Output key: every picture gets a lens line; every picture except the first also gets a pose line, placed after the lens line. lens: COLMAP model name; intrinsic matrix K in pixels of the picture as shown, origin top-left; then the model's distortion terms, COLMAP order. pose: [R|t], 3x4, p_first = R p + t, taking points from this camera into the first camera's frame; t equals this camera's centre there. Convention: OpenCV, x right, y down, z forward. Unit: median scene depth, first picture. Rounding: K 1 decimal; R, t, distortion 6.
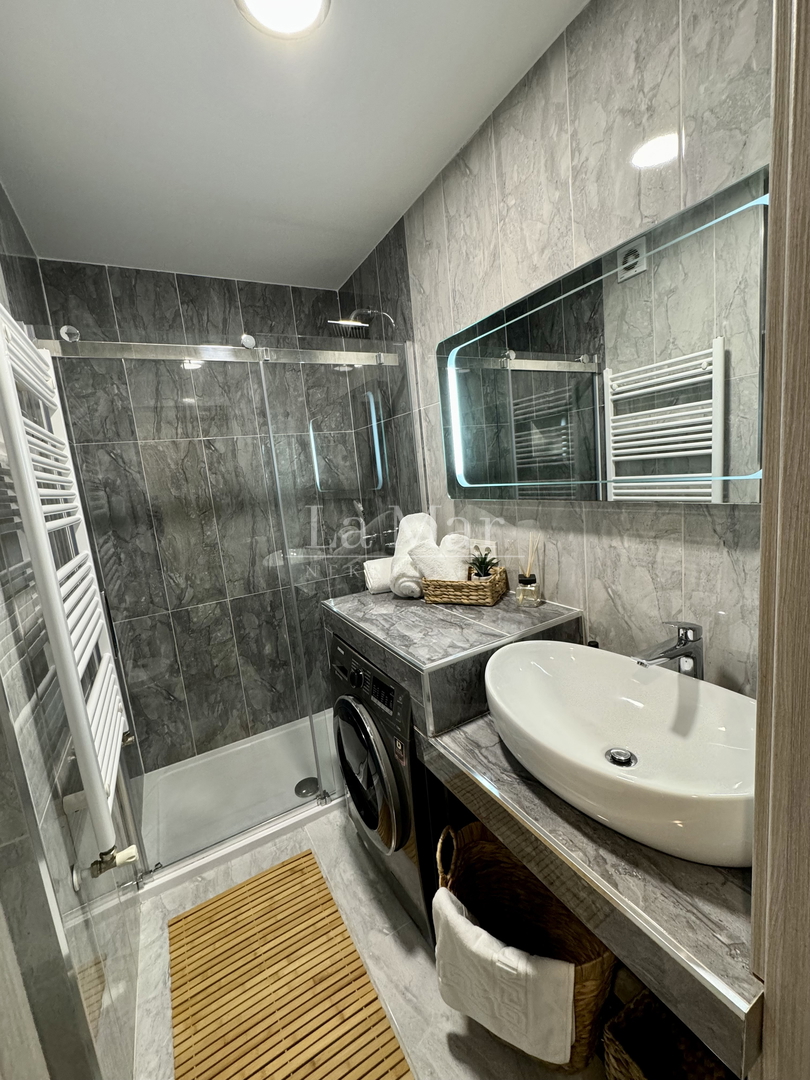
lens RADIAL K [[435.1, 0, 405.0], [0, 435.1, 540.0], [0, 0, 1]] dist [-0.026477, 0.007637]
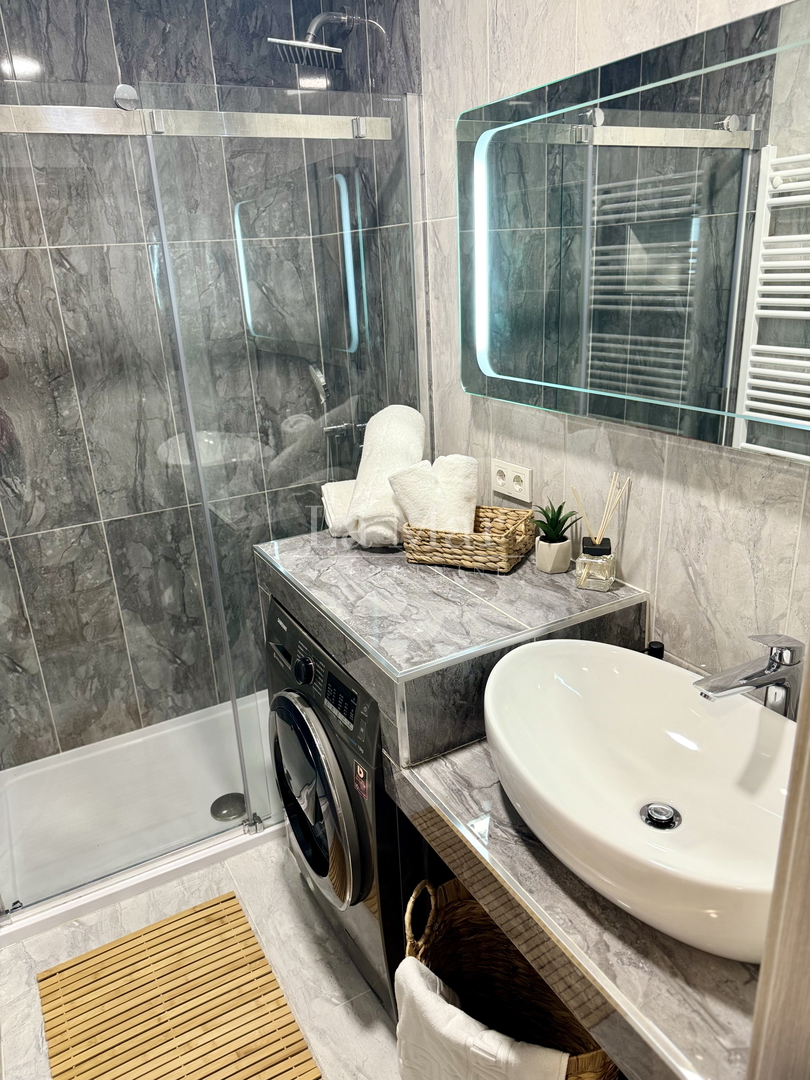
lens RADIAL K [[762.6, 0, 405.0], [0, 762.6, 540.0], [0, 0, 1]] dist [0.007480, -0.028010]
pose [[0.998850, 0.047519, 0.006326, 0.022772], [-0.047792, 0.976774, 0.208875, -0.107653], [0.003746, -0.208938, 0.977922, -0.088465]]
